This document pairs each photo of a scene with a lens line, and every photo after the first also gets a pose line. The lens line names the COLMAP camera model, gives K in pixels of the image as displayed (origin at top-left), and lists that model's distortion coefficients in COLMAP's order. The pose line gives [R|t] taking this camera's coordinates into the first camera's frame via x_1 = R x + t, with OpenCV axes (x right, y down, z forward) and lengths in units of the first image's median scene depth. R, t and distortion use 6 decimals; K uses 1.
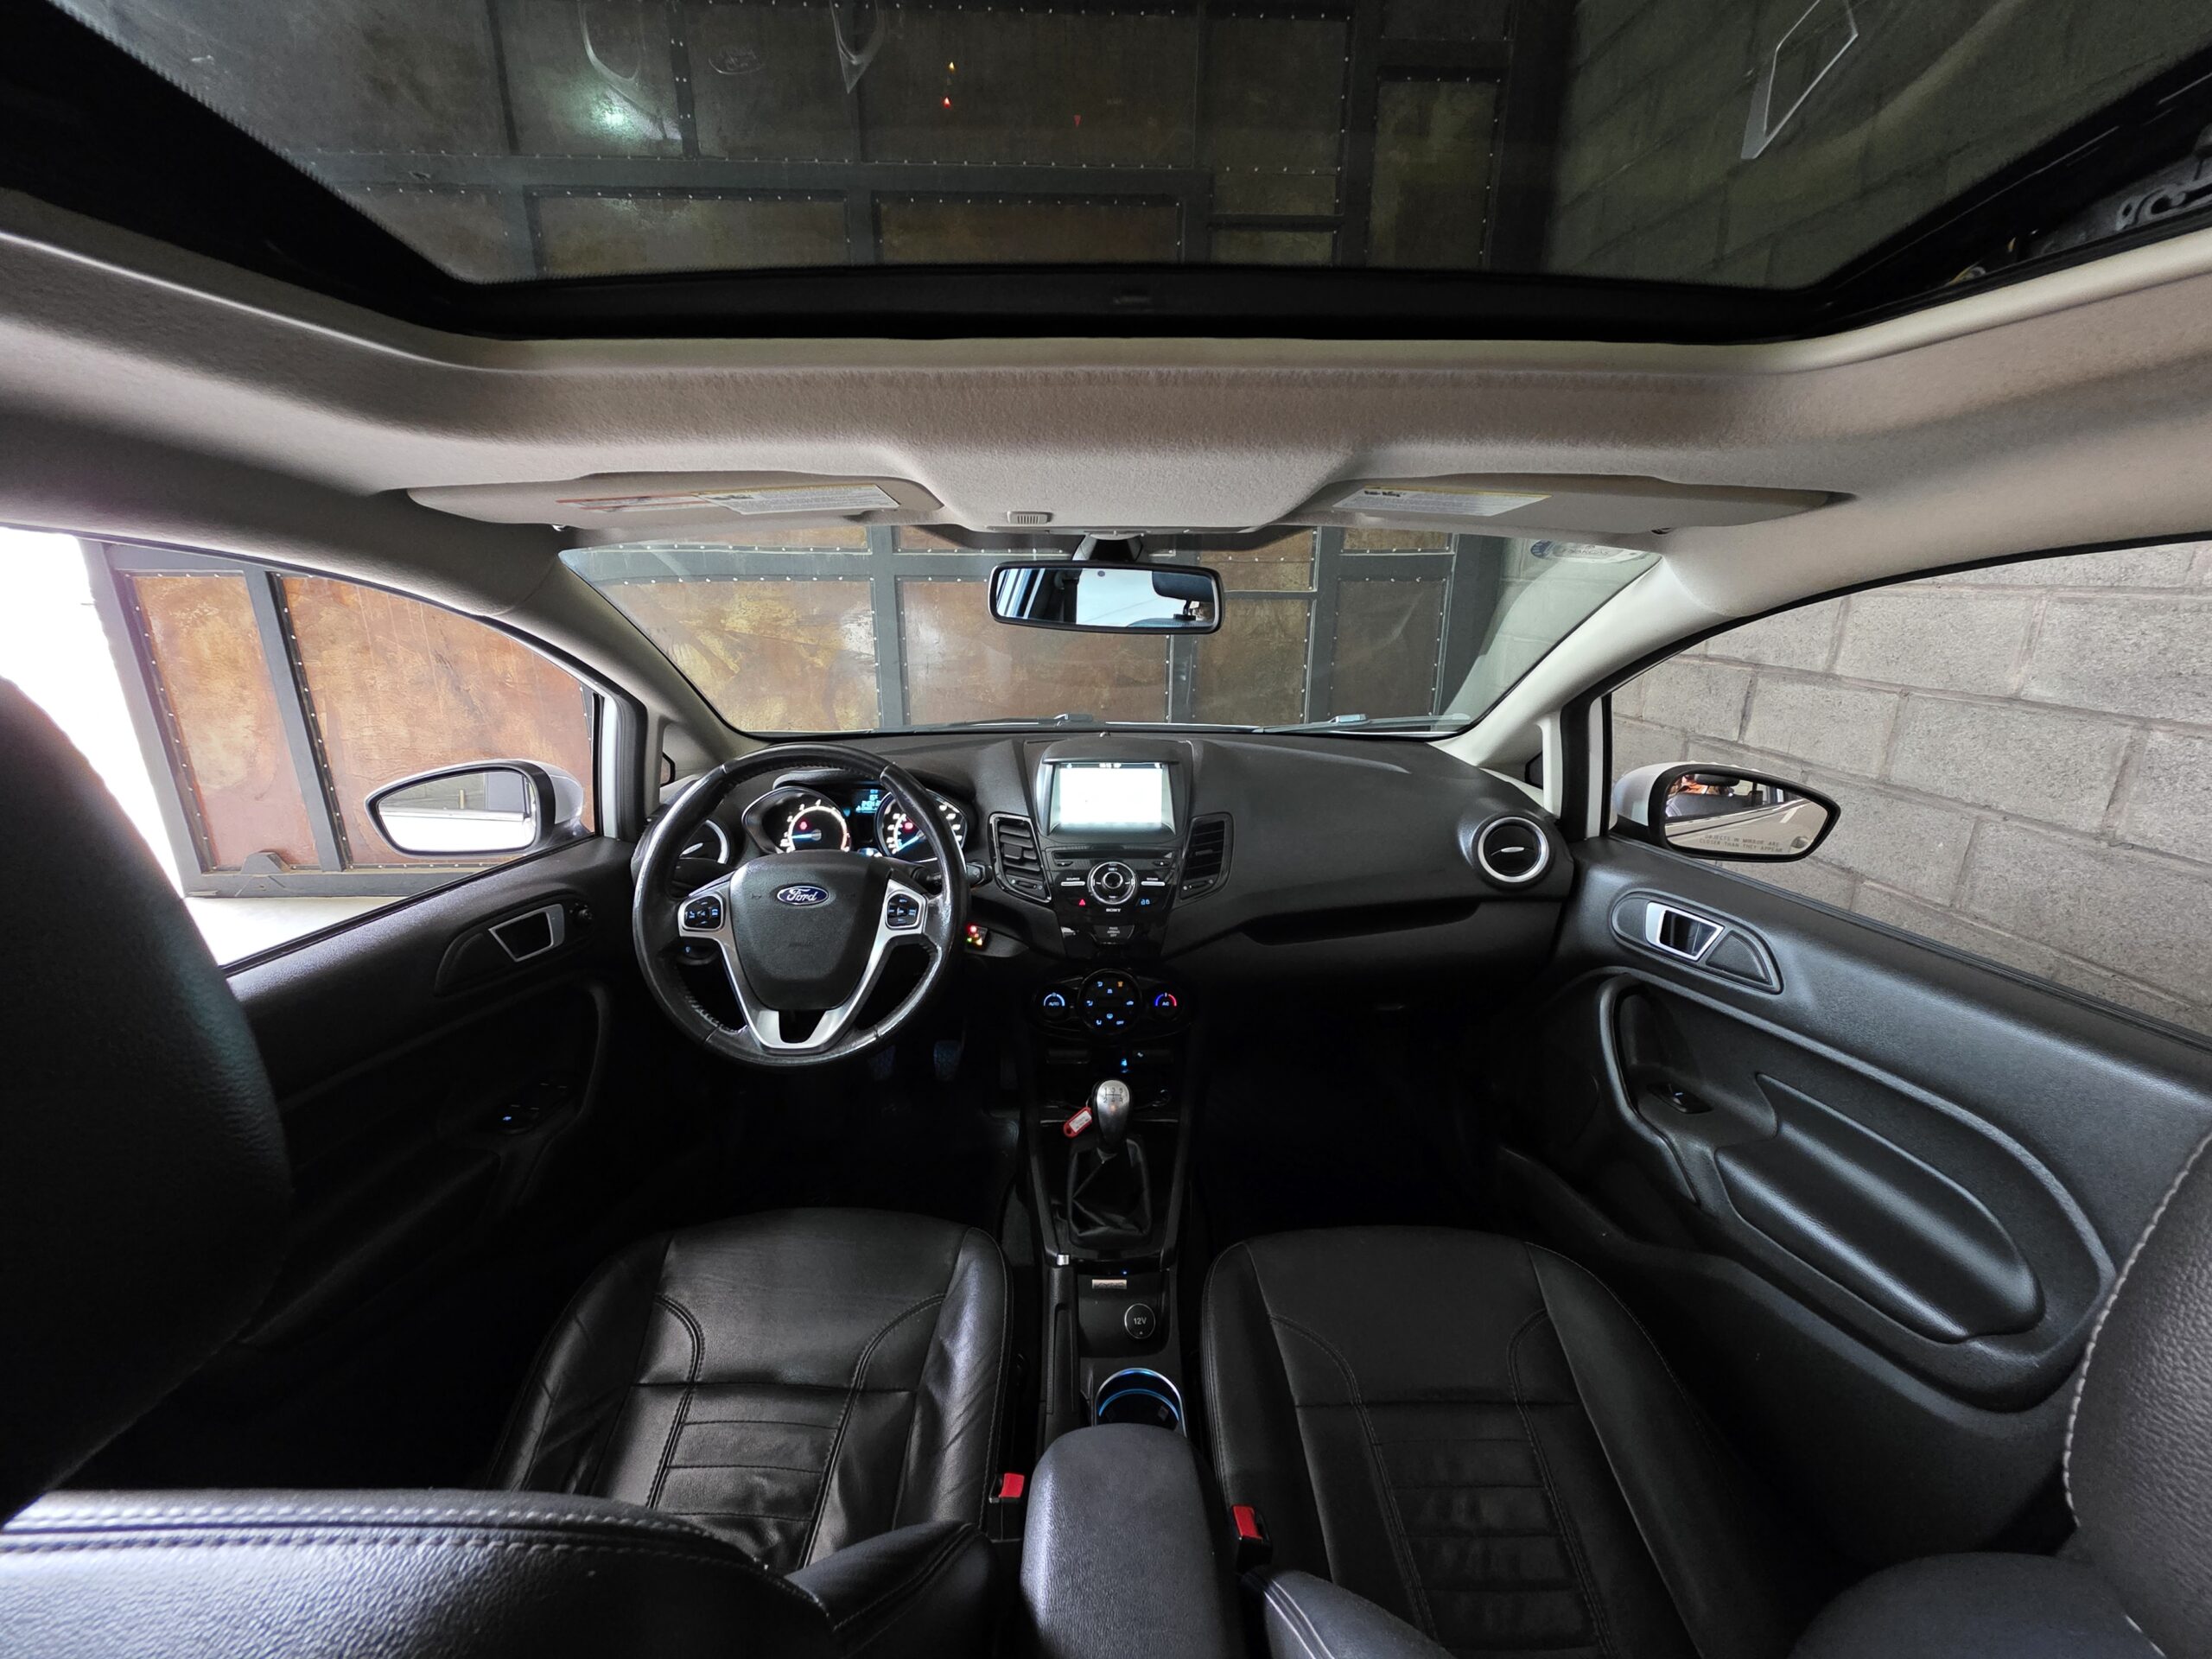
lens RADIAL K [[879.9, 0, 1096.0], [0, 879.9, 819.4], [0, 0, 1]] dist [0.004599, 0.000099]
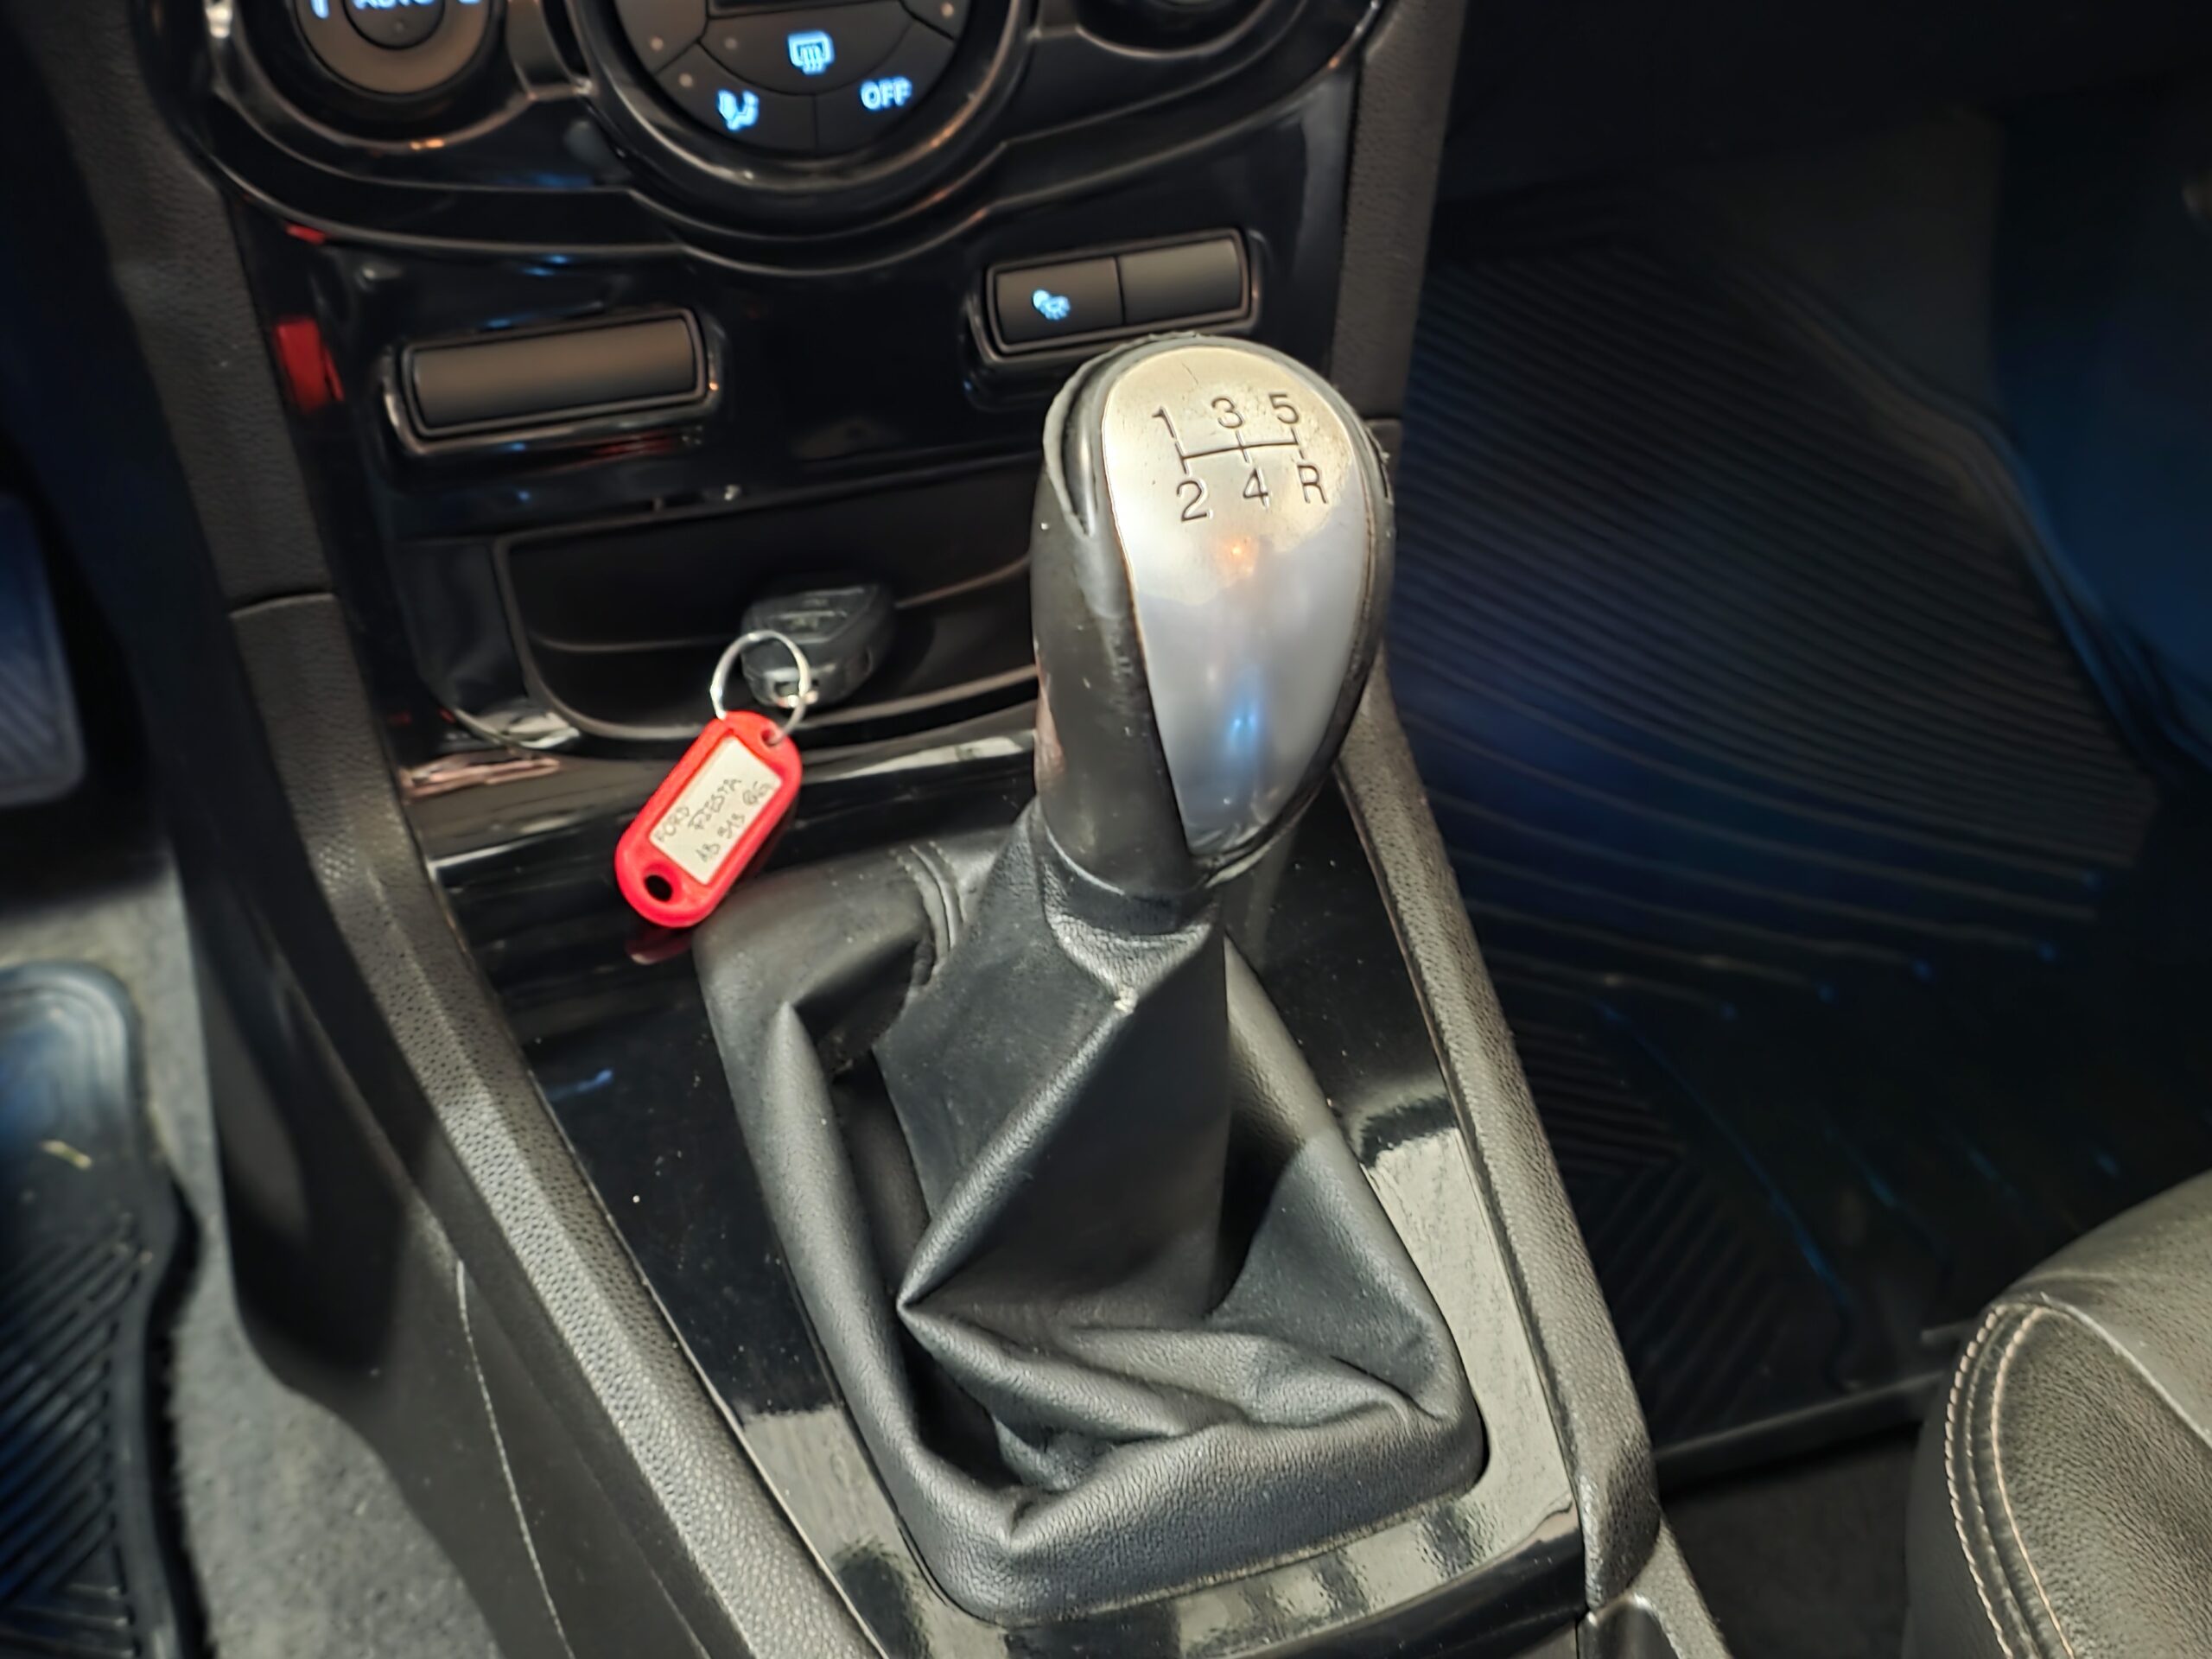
lens RADIAL K [[3090.7, 0, 1106.0], [0, 3090.7, 829.5], [0, 0, 1]] dist [0.120098, -0.013389]
pose [[0.938280, -0.187002, 0.290967, -0.102716], [0.092454, 0.946231, 0.309999, 0.186740], [-0.333292, -0.263965, 0.905118, 0.497305]]
